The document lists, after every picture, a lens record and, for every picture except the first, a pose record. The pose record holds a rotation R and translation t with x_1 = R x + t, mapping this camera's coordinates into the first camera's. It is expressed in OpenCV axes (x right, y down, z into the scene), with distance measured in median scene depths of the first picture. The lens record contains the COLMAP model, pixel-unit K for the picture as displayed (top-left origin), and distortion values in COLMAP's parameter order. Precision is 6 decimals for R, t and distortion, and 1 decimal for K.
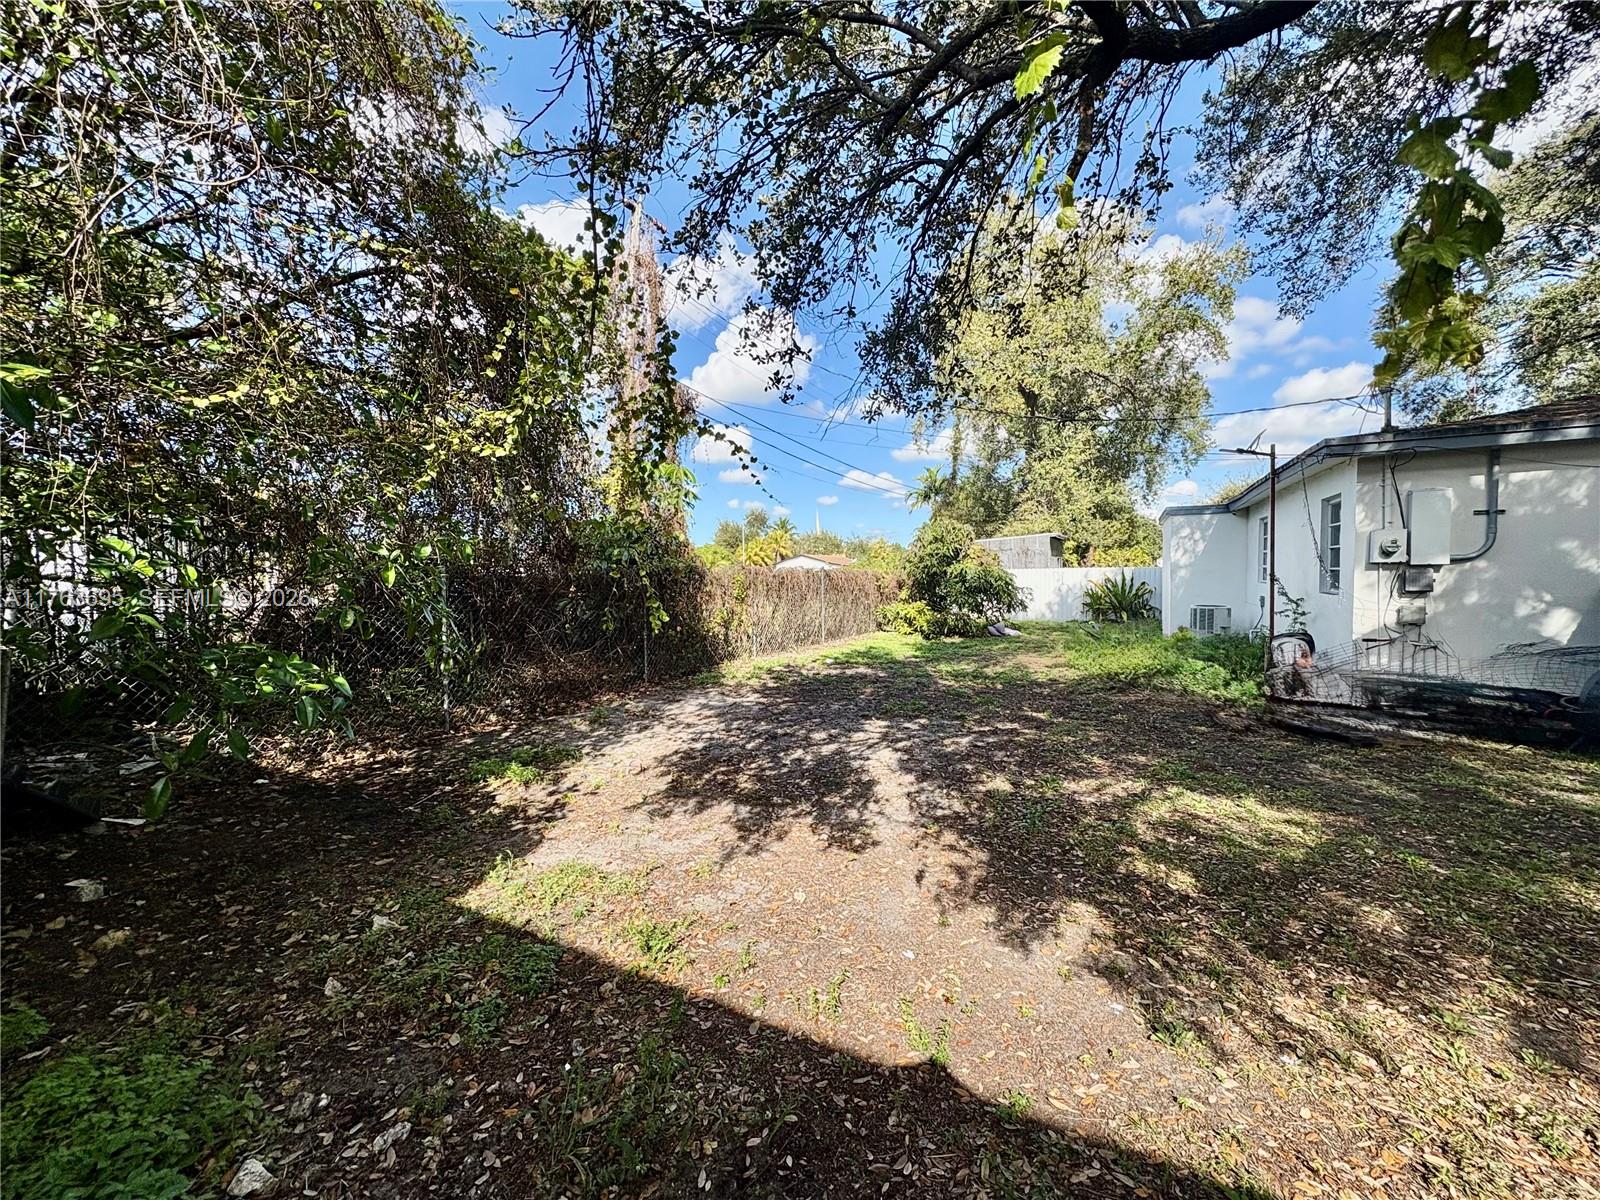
lens RADIAL K [[637.1, 0, 800.0], [0, 637.1, 600.0], [0, 0, 1]] dist [0.001179, -0.000129]
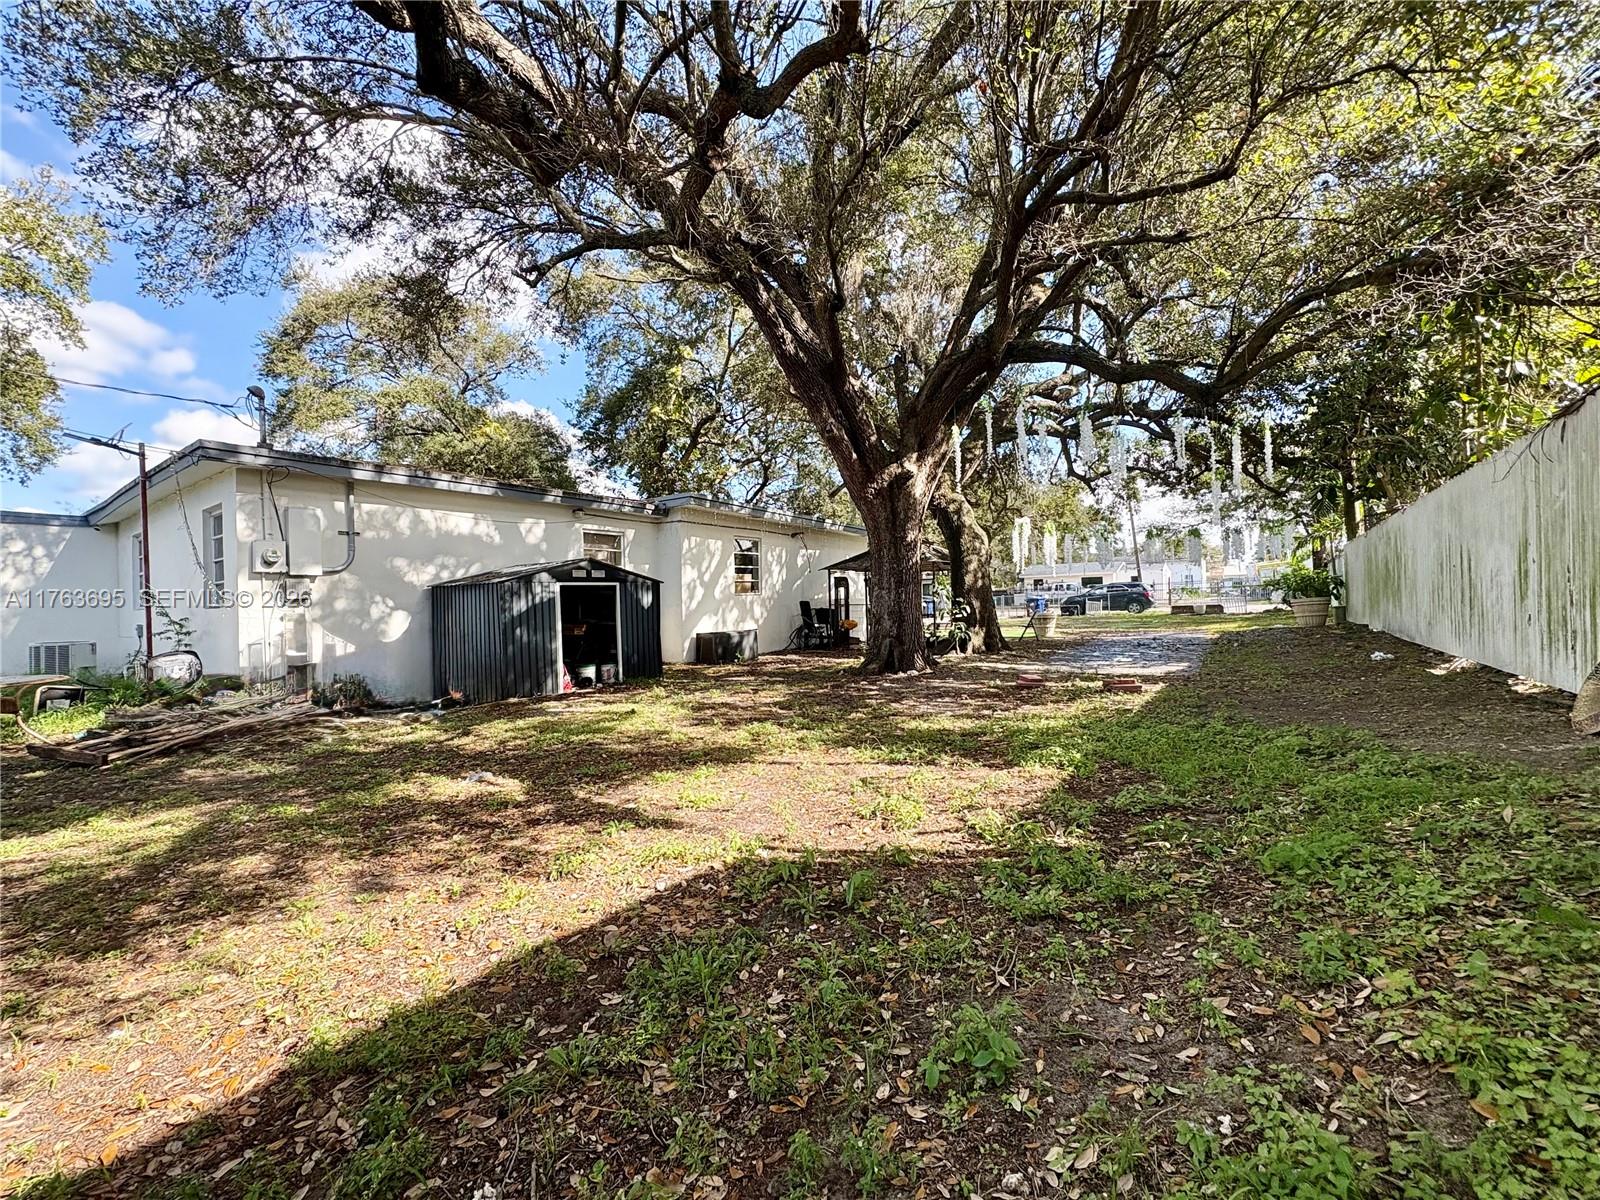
lens RADIAL K [[637.1, 0, 800.0], [0, 637.1, 600.0], [0, 0, 1]] dist [0.001179, -0.000129]
pose [[0.151830, 0.013214, 0.988318, 0.022335], [0.067920, 0.997408, -0.023770, 0.071777], [-0.986070, 0.070736, 0.150539, -0.010710]]
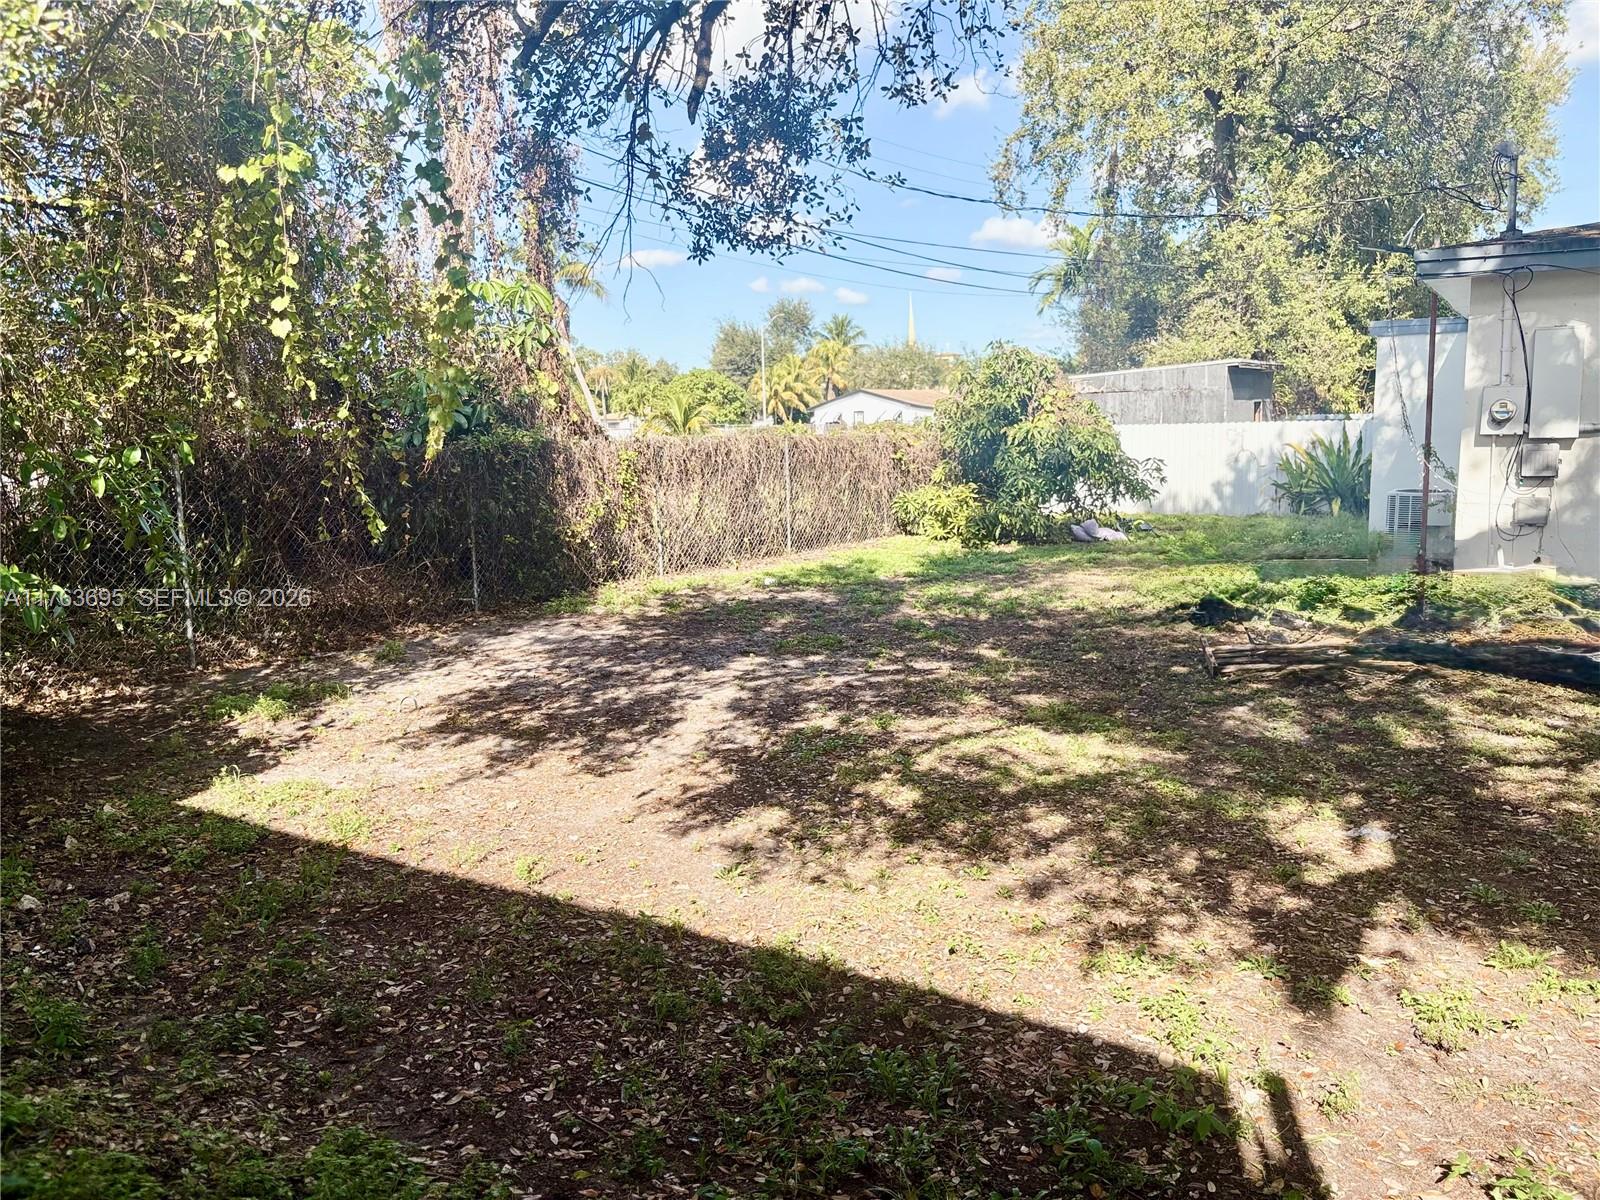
lens RADIAL K [[1203.4, 0, 798.1], [0, 1203.4, 594.8], [0, 0, 1]] dist [0.055204, -0.066214]
pose [[0.997402, 0.000696, -0.072038, 0.268647], [0.006630, 0.994822, 0.101416, -0.025997], [0.071736, -0.101630, 0.992232, -0.380258]]
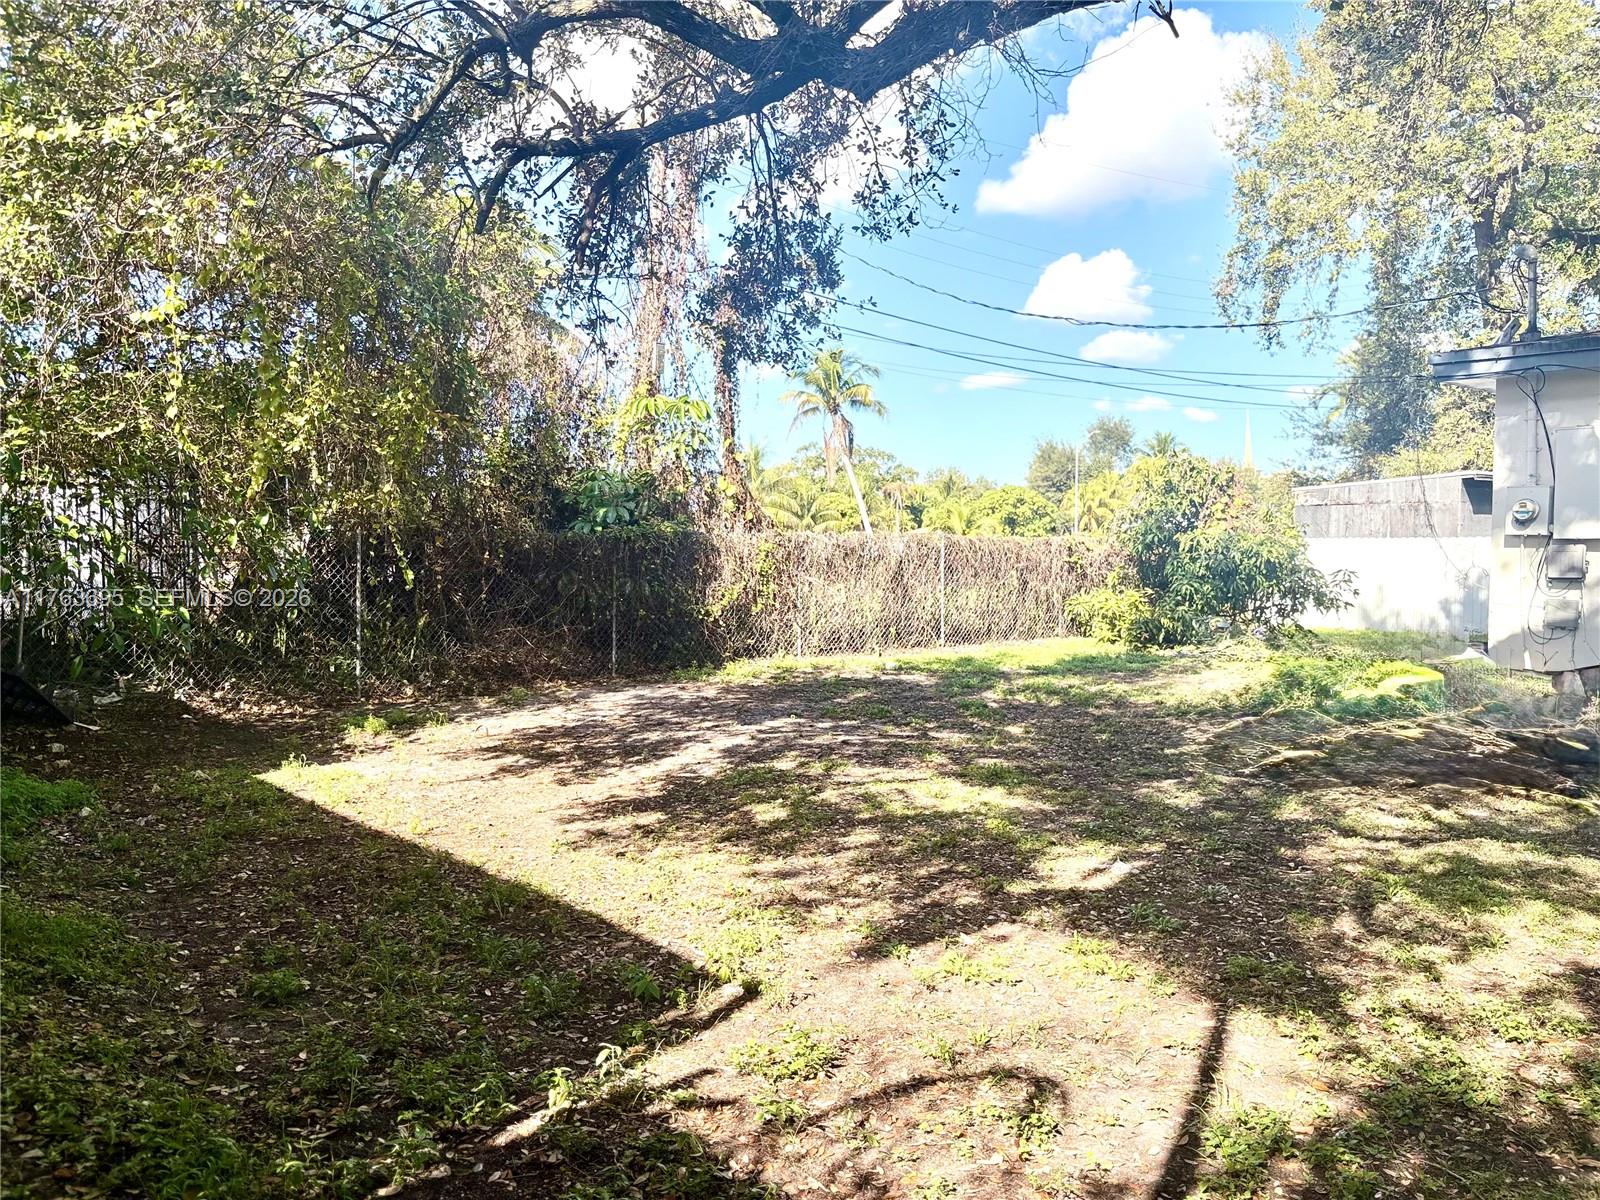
lens RADIAL K [[1201.5, 0, 802.7], [0, 1201.5, 607.2], [0, 0, 1]] dist [0.043173, -0.060074]
pose [[0.942371, 0.029693, -0.333248, 0.643630], [-0.024704, 0.999510, 0.019200, 0.011744], [0.333655, -0.009861, 0.942644, -0.477675]]
